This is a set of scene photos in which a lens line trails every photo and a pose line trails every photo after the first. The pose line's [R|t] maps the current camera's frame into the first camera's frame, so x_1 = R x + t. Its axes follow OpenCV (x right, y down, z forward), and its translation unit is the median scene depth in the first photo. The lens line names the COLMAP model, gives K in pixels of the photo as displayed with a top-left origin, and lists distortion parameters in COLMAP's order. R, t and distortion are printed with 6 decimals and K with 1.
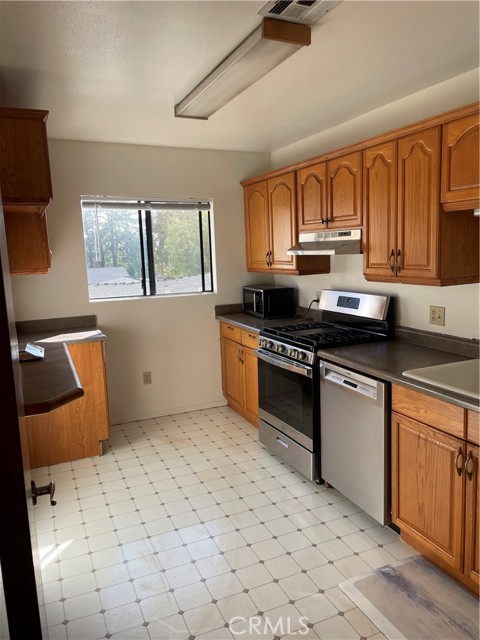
lens RADIAL K [[476.8, 0, 240.0], [0, 476.8, 320.0], [0, 0, 1]] dist [0.031839, -0.001155]
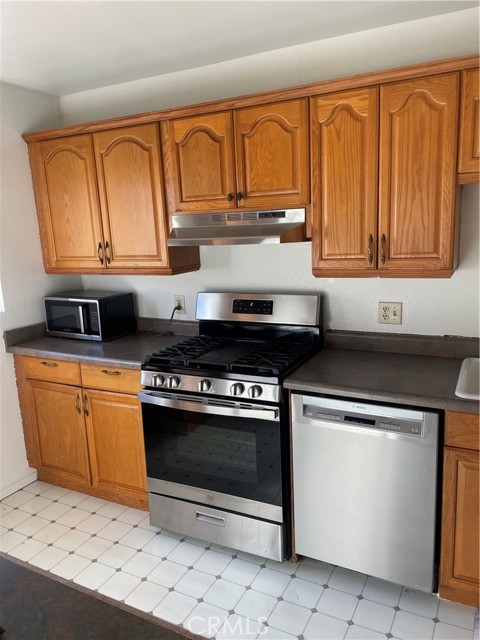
lens RADIAL K [[476.8, 0, 240.0], [0, 476.8, 320.0], [0, 0, 1]] dist [0.031839, -0.001155]
pose [[0.778670, -0.123402, 0.615178, -0.278261], [0.111829, 0.992065, 0.057455, -0.065970], [-0.617387, 0.024056, 0.786292, 0.445478]]
